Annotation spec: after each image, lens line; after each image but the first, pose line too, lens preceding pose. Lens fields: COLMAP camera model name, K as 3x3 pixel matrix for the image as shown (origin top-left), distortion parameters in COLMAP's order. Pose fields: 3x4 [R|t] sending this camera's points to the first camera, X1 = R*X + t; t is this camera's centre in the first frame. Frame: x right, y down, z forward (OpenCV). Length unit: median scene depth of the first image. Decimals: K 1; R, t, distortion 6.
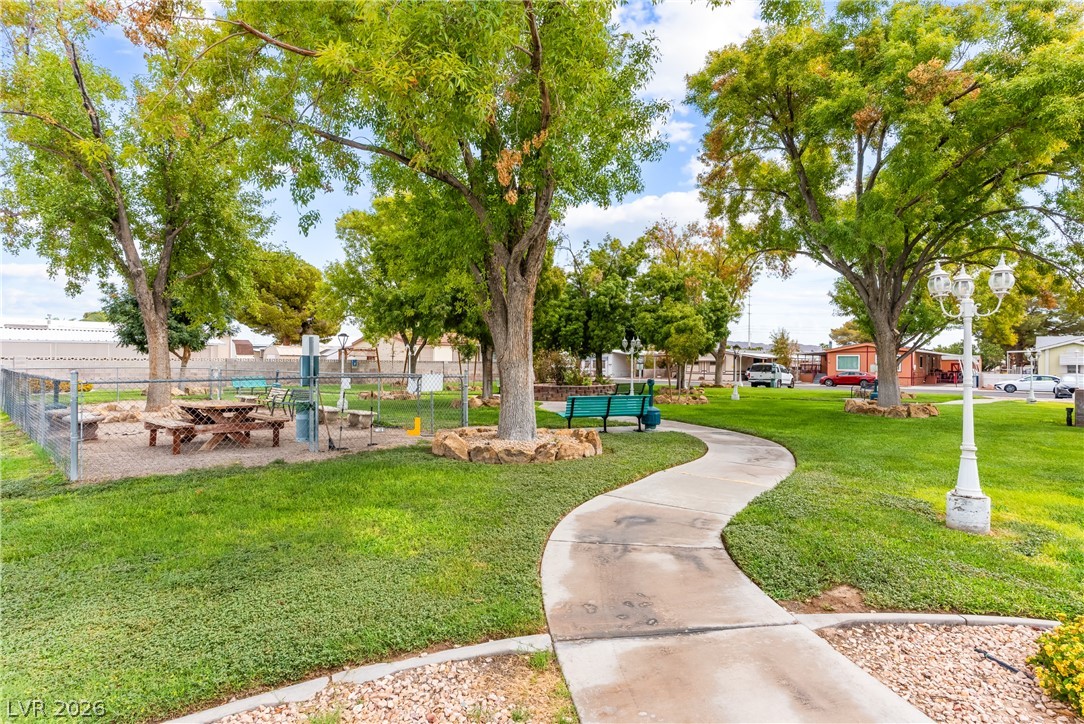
lens RADIAL K [[521.4, 0, 541.4], [0, 521.4, 363.3], [0, 0, 1]] dist [-0.000154, 0.000079]
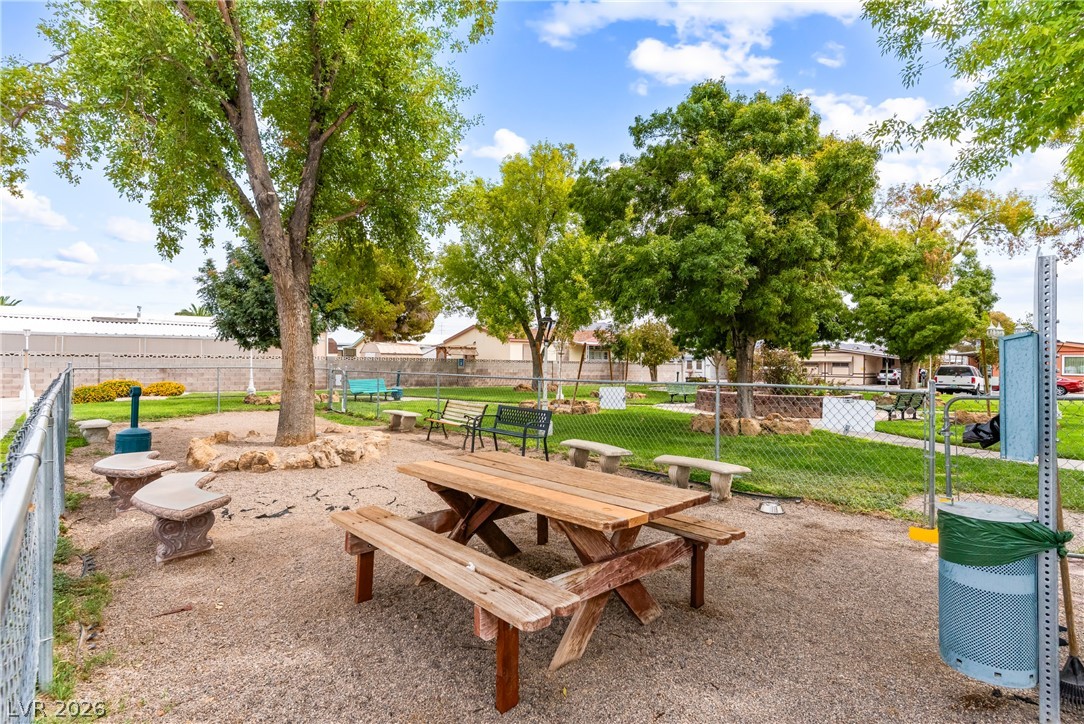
lens RADIAL K [[521.4, 0, 542.6], [0, 521.4, 362.0], [0, 0, 1]] dist [-0.000154, 0.000079]
pose [[0.994477, 0.004289, -0.104865, -0.283558], [-0.004625, 0.999985, -0.002968, 0.000448], [0.104851, 0.003437, 0.994482, 0.319109]]
